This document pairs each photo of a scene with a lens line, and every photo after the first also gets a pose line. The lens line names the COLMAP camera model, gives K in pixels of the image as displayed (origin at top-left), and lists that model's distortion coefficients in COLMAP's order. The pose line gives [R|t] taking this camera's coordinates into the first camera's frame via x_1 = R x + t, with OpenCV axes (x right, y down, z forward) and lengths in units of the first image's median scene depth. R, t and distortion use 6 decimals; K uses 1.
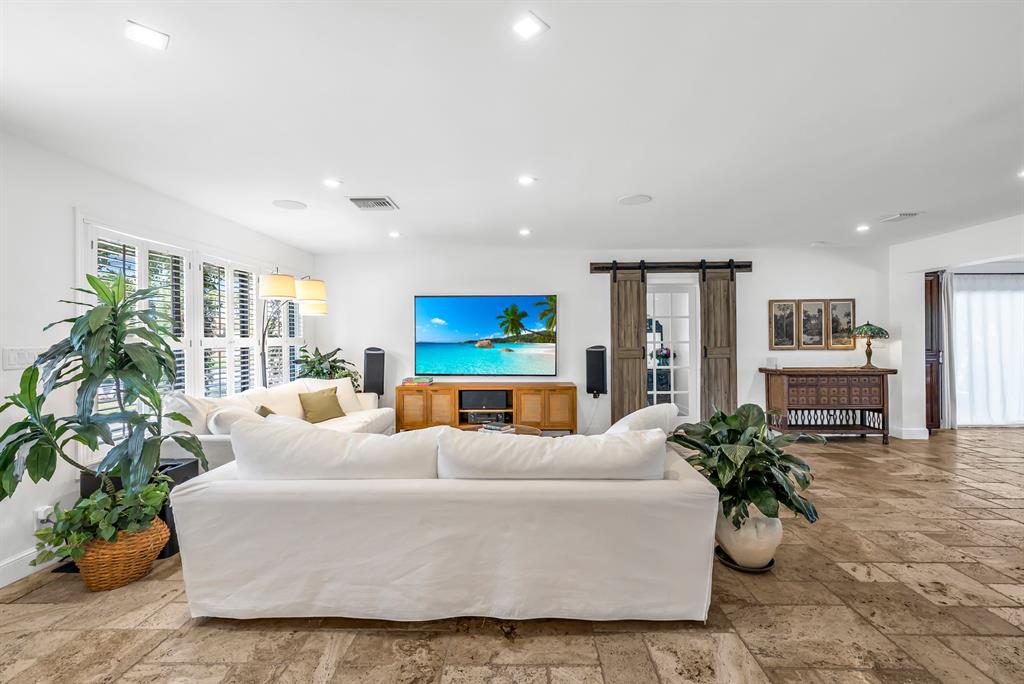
lens RADIAL K [[446.1, 0, 512.0], [0, 446.1, 342.0], [0, 0, 1]] dist [0.000678, -0.000190]
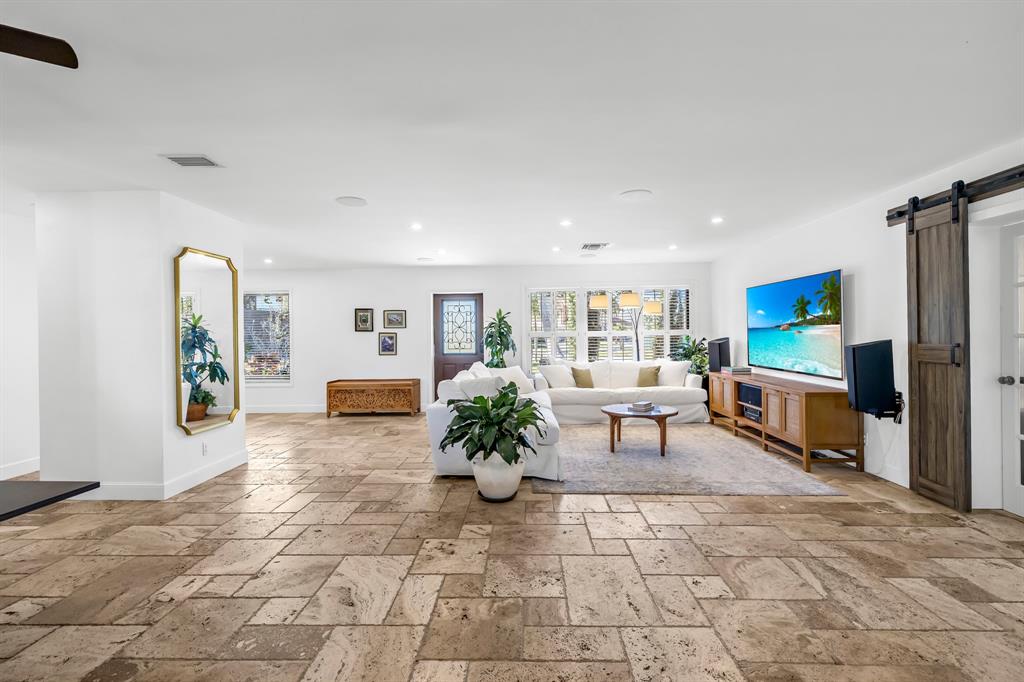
lens RADIAL K [[446.1, 0, 512.0], [0, 446.1, 341.0], [0, 0, 1]] dist [0.000678, -0.000190]
pose [[-0.010202, 0.022008, -0.999706, 0.857579], [0.004321, 0.999749, 0.021965, -0.006968], [0.999939, -0.004096, -0.010294, 0.484221]]
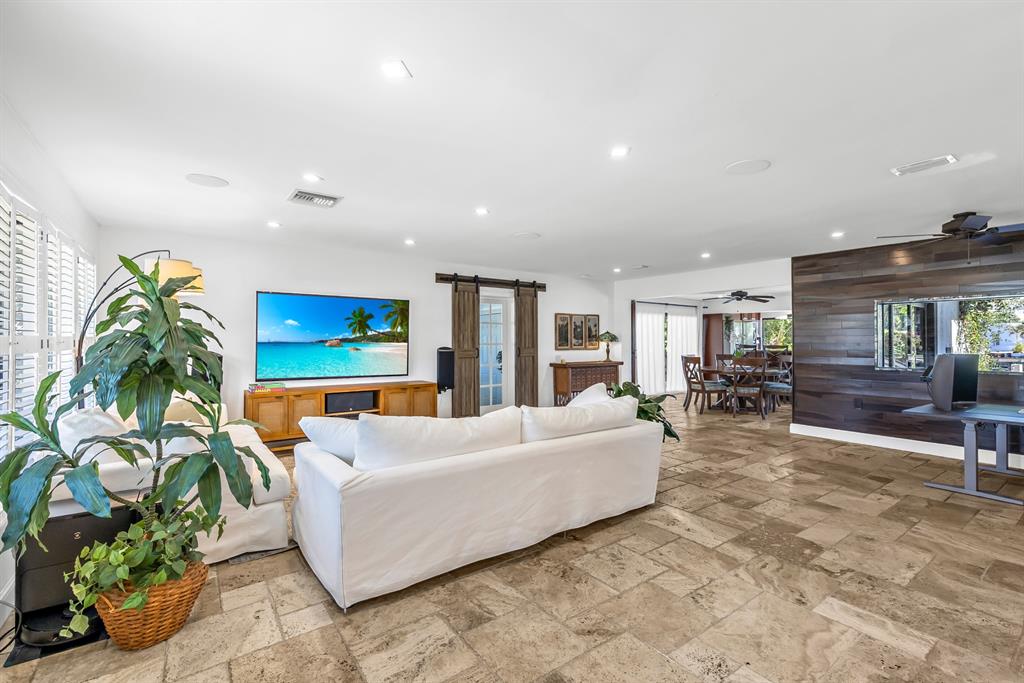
lens RADIAL K [[460.1, 0, 512.0], [0, 460.1, 341.5], [0, 0, 1]] dist [-0.000365, 0.000036]
pose [[0.791786, 0.005255, 0.610776, -0.392053], [-0.000413, 0.999967, -0.008068, 0.003706], [-0.610799, 0.006136, 0.791762, -0.030328]]
